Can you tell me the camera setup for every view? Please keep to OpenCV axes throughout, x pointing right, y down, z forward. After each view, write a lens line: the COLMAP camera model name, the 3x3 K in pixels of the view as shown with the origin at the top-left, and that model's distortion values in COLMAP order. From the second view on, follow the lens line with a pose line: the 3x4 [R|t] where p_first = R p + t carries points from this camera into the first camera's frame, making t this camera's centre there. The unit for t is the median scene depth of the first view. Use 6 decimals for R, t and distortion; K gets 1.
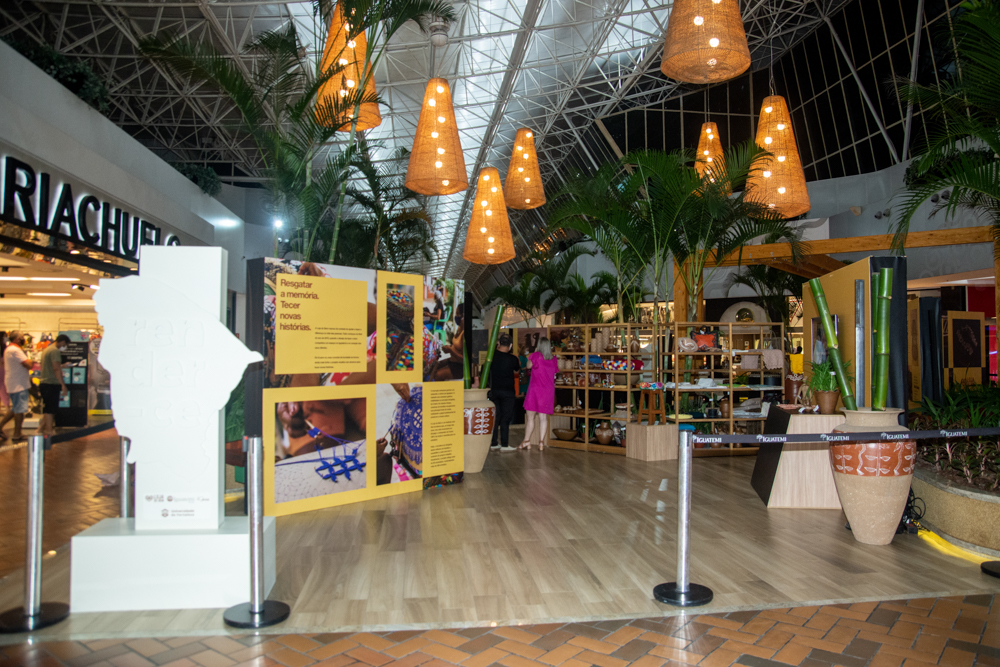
lens RADIAL K [[718.4, 0, 511.8], [0, 718.4, 327.7], [0, 0, 1]] dist [-0.144383, 0.103255]
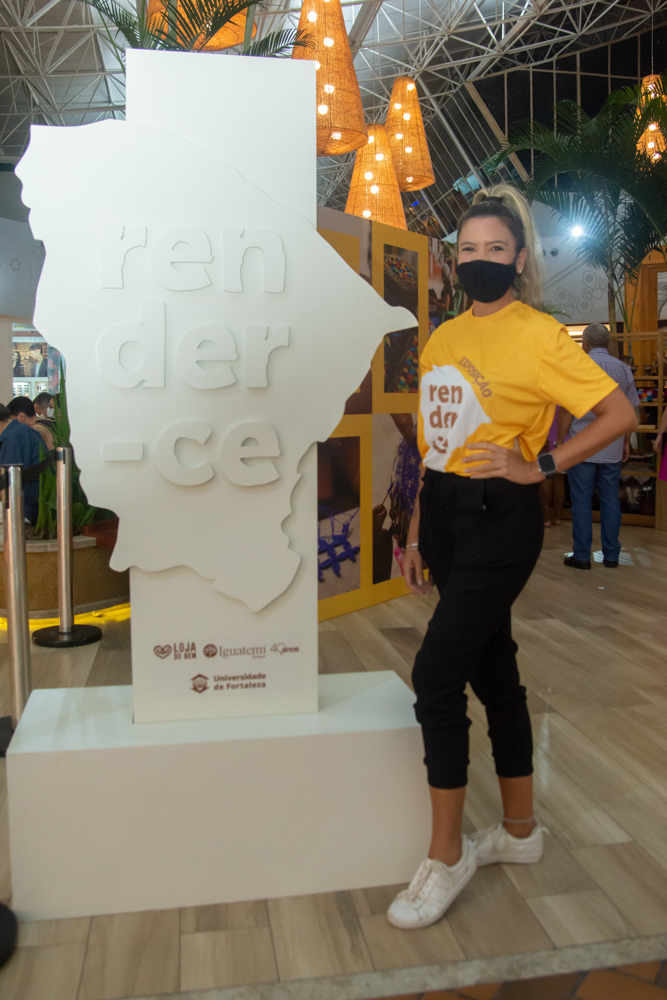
lens RADIAL K [[893.7, 0, 339.4], [0, 893.7, 452.2], [0, 0, 1]] dist [-0.144082, 0.105335]
pose [[0.999200, -0.006289, 0.039490, -0.235300], [0.002632, 0.995757, 0.091989, 0.040469], [-0.039900, -0.091812, 0.994977, 0.252185]]
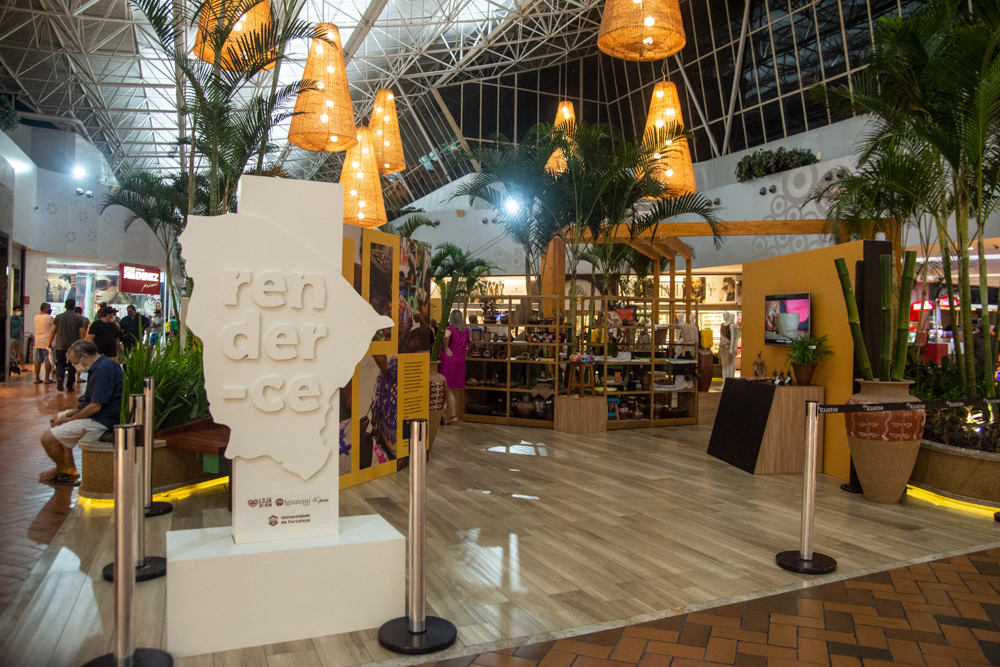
lens RADIAL K [[718.4, 0, 511.8], [0, 718.4, 327.7], [0, 0, 1]] dist [-0.144383, 0.103255]
pose [[0.955485, 0.015704, 0.294622, -0.259748], [-0.026485, 0.999116, 0.032638, 0.009997], [-0.293849, -0.038989, 0.955056, 0.096442]]
